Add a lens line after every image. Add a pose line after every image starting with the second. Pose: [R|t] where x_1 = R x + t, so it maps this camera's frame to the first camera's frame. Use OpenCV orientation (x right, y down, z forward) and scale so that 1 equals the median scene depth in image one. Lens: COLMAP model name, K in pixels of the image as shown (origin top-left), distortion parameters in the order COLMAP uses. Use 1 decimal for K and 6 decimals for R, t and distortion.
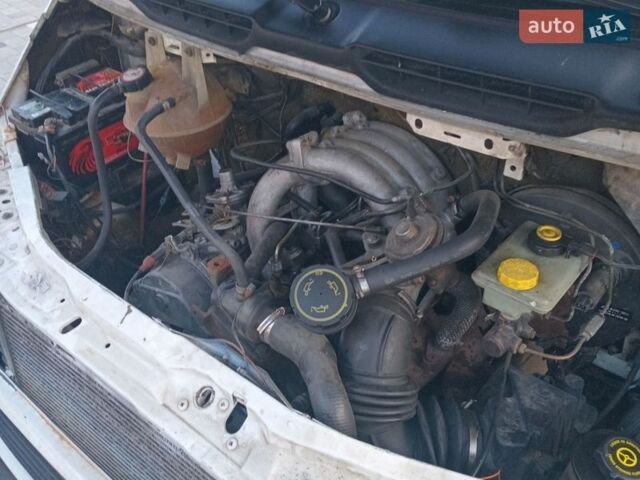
lens RADIAL K [[620.7, 0, 320.0], [0, 620.7, 240.0], [0, 0, 1]] dist [0.102552, -0.186574]
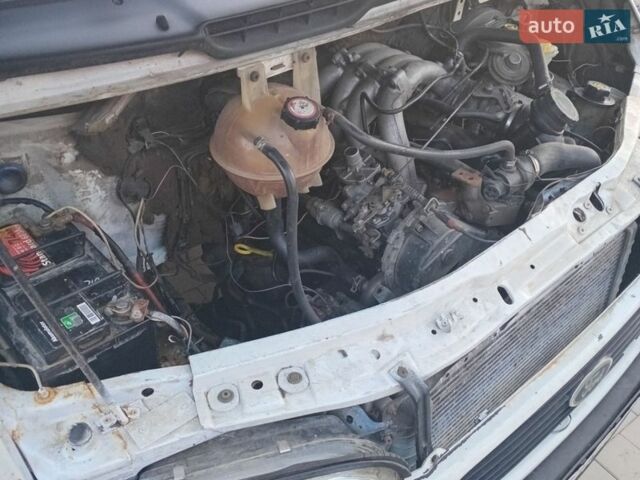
lens RADIAL K [[620.7, 0, 320.0], [0, 620.7, 240.0], [0, 0, 1]] dist [0.102552, -0.186574]
pose [[0.138894, -0.608738, 0.781119, -1.218545], [0.561213, 0.698263, 0.444376, -0.573665], [-0.815934, 0.376653, 0.438616, 0.774028]]
